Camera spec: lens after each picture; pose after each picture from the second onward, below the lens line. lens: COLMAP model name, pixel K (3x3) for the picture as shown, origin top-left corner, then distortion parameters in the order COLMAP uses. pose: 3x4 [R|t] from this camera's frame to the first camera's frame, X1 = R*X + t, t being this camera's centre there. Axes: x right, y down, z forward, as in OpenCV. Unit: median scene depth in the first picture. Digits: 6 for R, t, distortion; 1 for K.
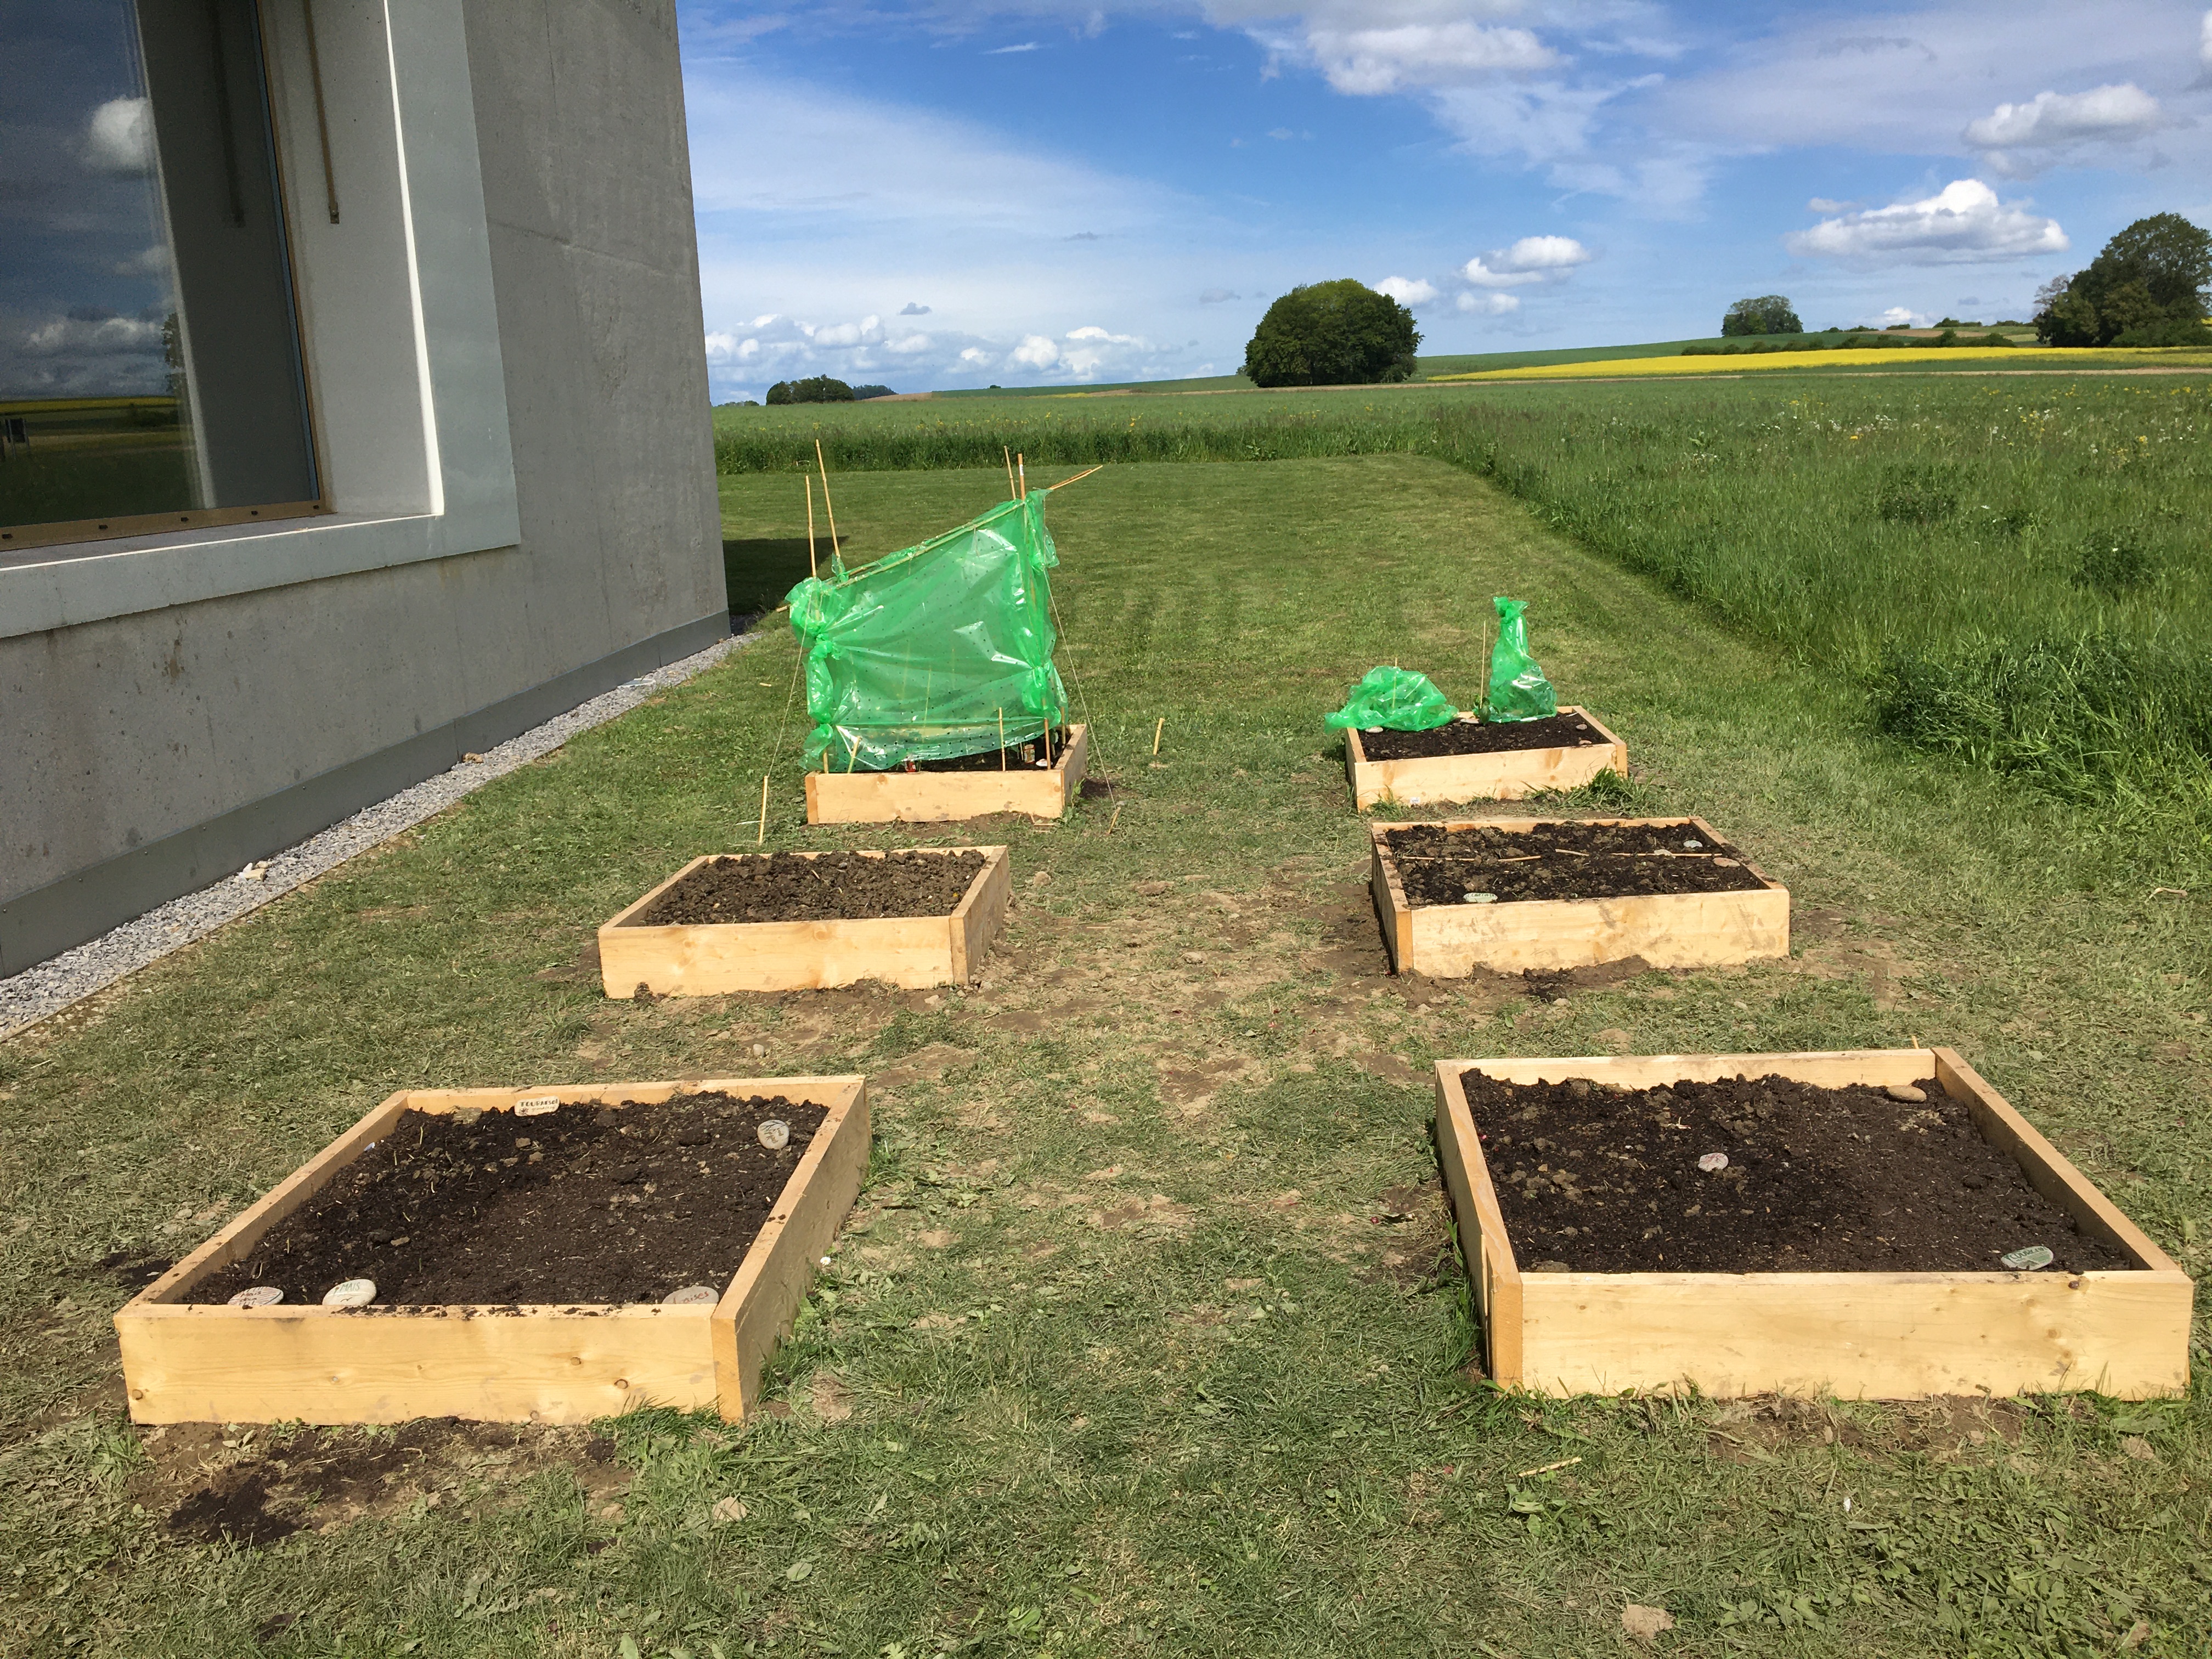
lens RADIAL K [[1830.3, 0, 1106.0], [0, 1830.3, 829.5], [0, 0, 1]] dist [0.101501, -0.156609]
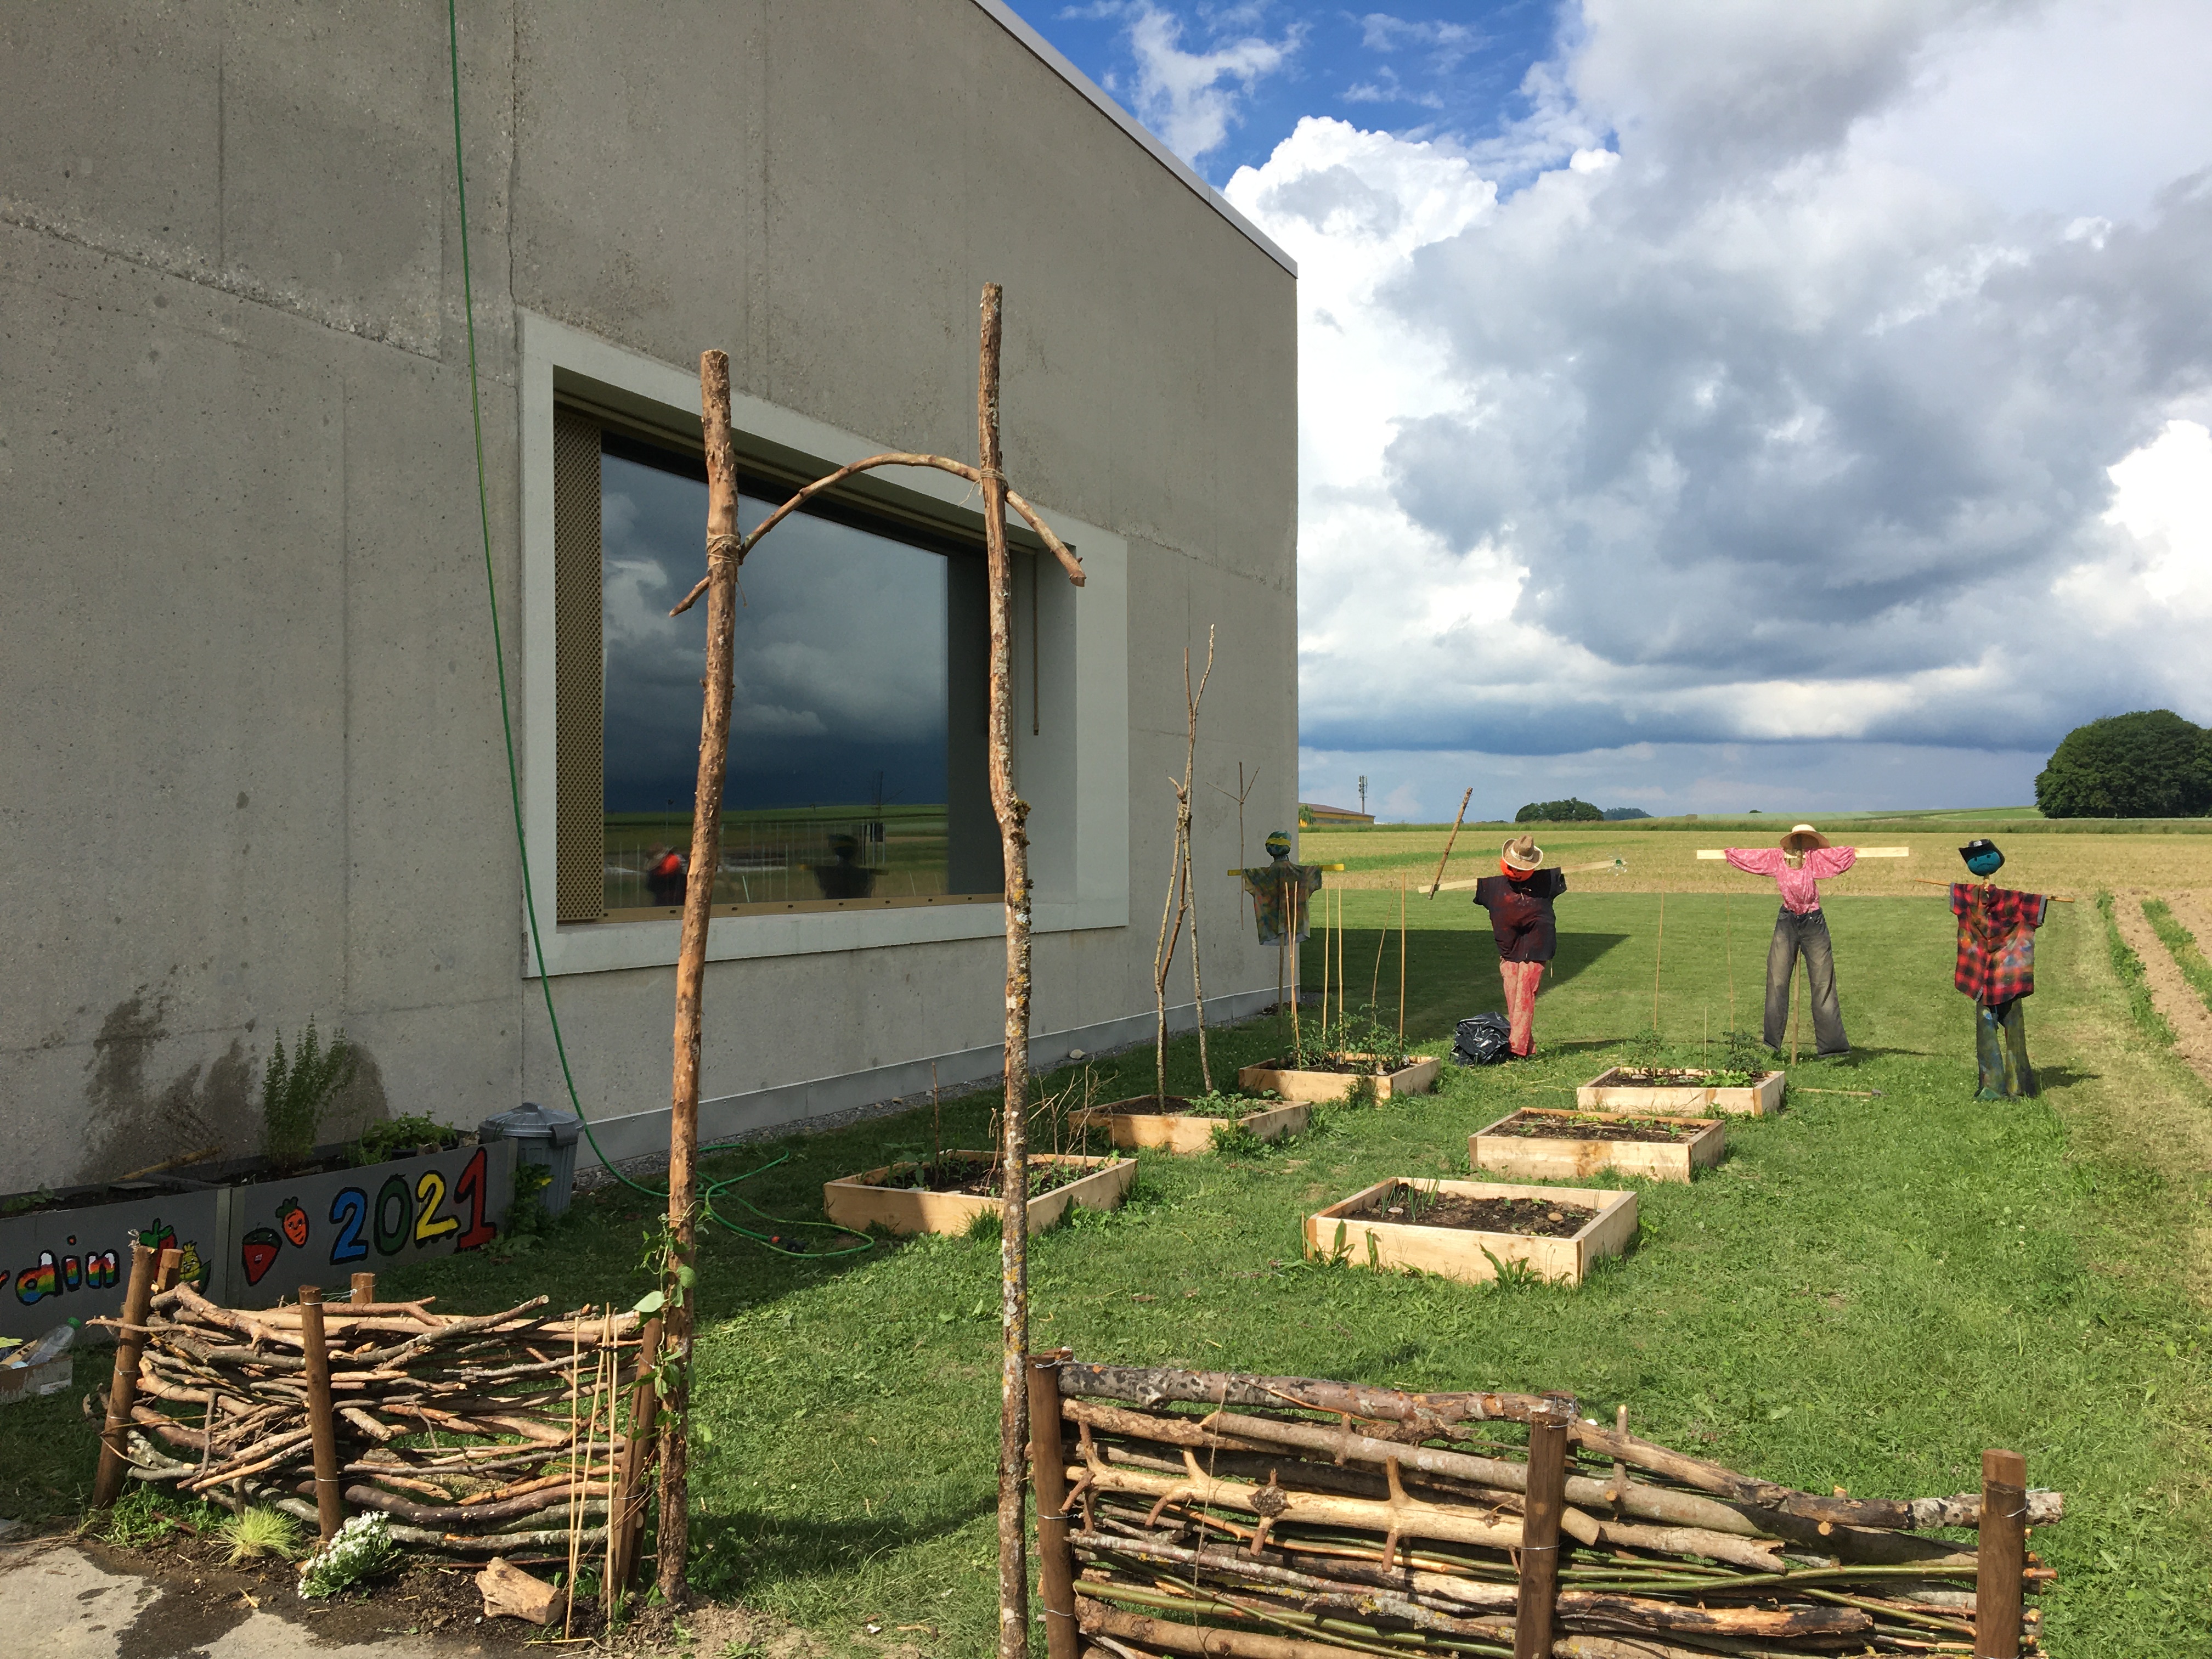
lens RADIAL K [[1830.3, 0, 1106.0], [0, 1830.3, 829.5], [0, 0, 1]] dist [0.101501, -0.156609]
pose [[0.921691, 0.029169, -0.386825, 0.376865], [-0.114024, 0.973491, -0.198279, 0.108196], [0.370787, 0.226859, 0.900584, -0.598308]]
